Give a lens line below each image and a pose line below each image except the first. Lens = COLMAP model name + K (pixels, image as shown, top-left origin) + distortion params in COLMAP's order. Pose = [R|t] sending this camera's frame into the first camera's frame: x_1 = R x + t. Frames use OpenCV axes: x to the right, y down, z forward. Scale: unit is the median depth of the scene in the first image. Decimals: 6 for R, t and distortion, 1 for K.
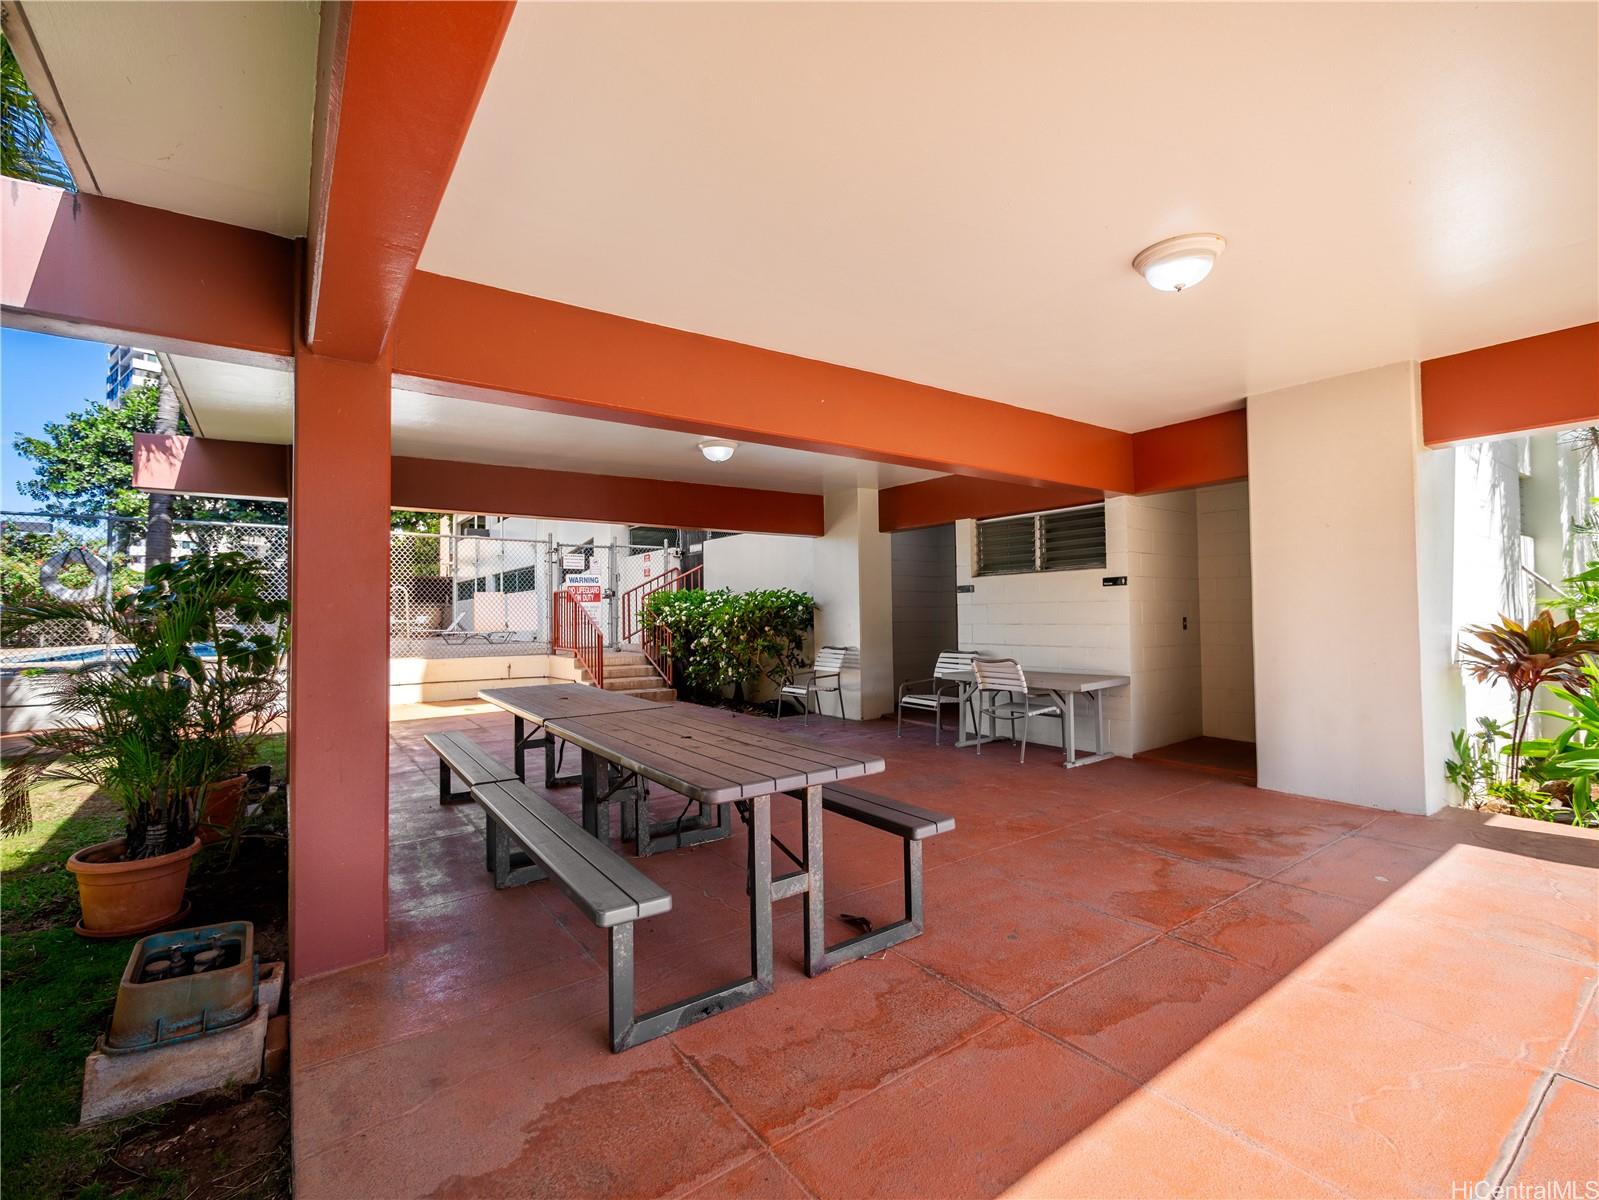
lens RADIAL K [[725.0, 0, 805.1], [0, 725.0, 601.2], [0, 0, 1]] dist [-0.000751, -0.000135]
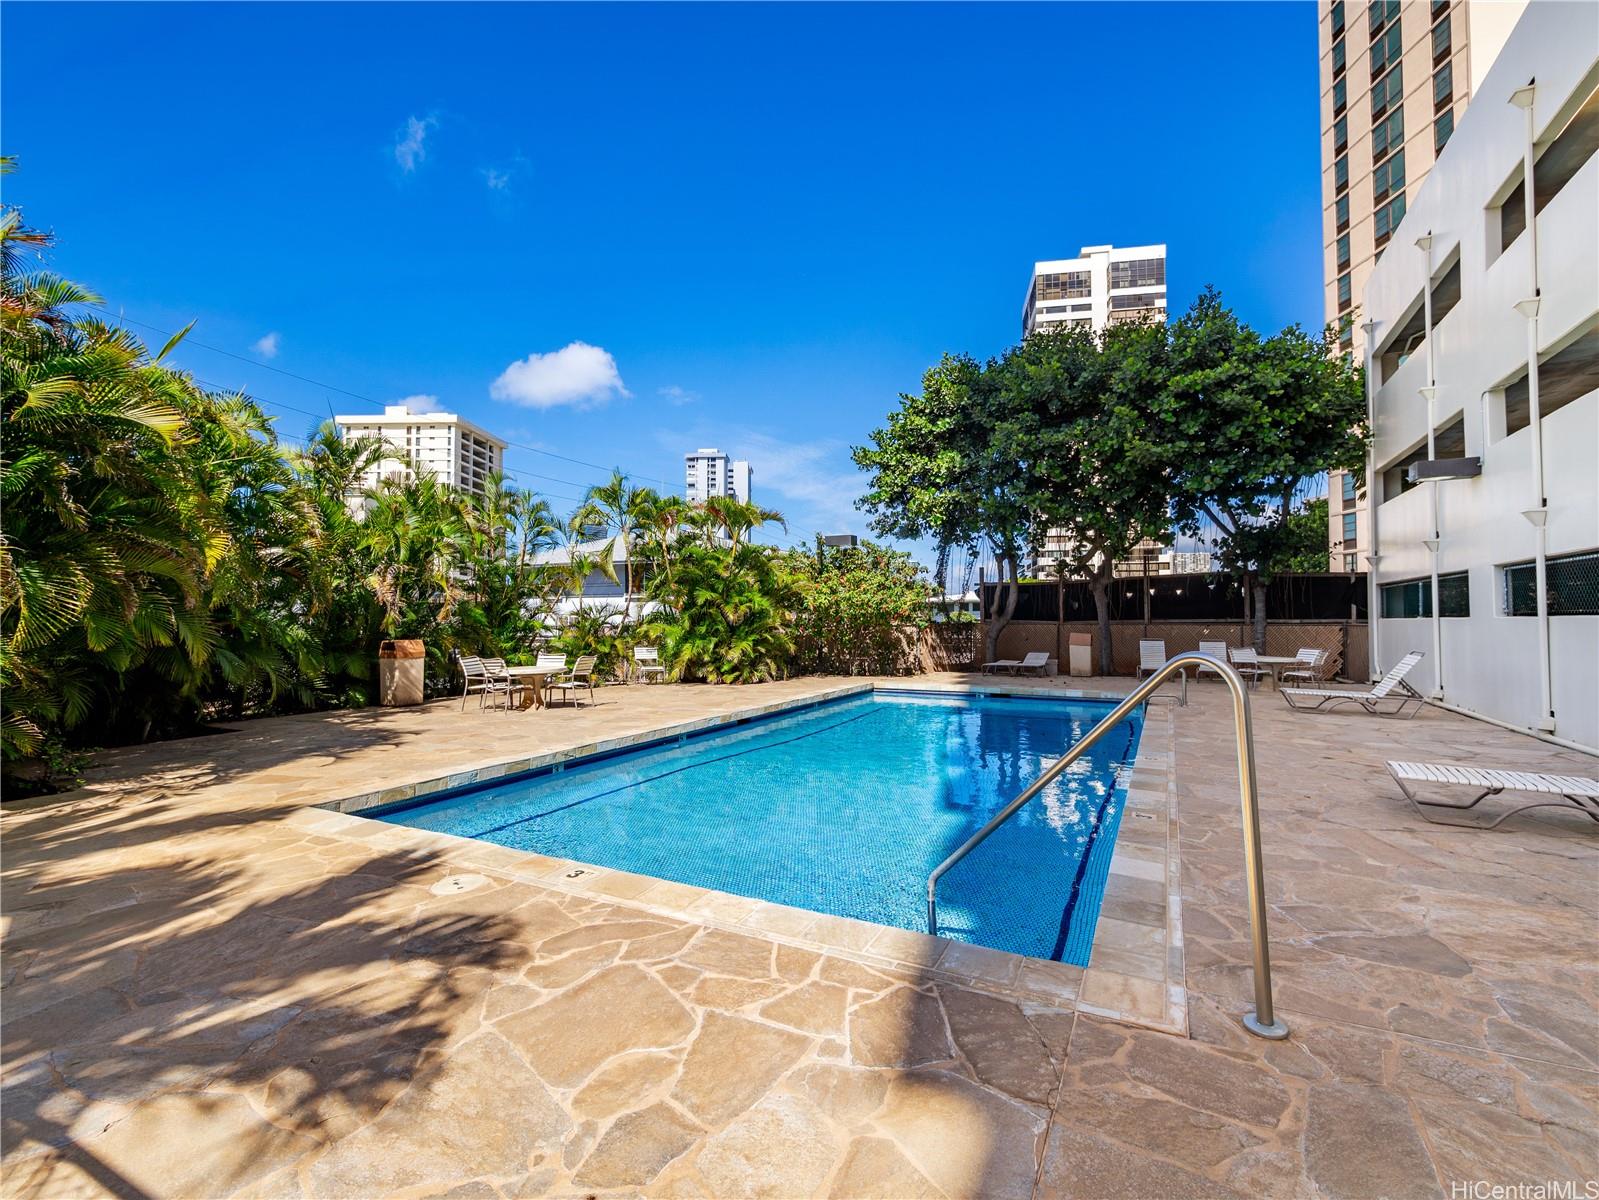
lens RADIAL K [[725.0, 0, 803.0], [0, 725.0, 601.6], [0, 0, 1]] dist [-0.000751, -0.000135]
pose [[0.458972, -0.010735, -0.888386, -0.244716], [0.014392, 0.999886, -0.004647, -0.020236], [0.888334, -0.010653, 0.459074, 0.459975]]
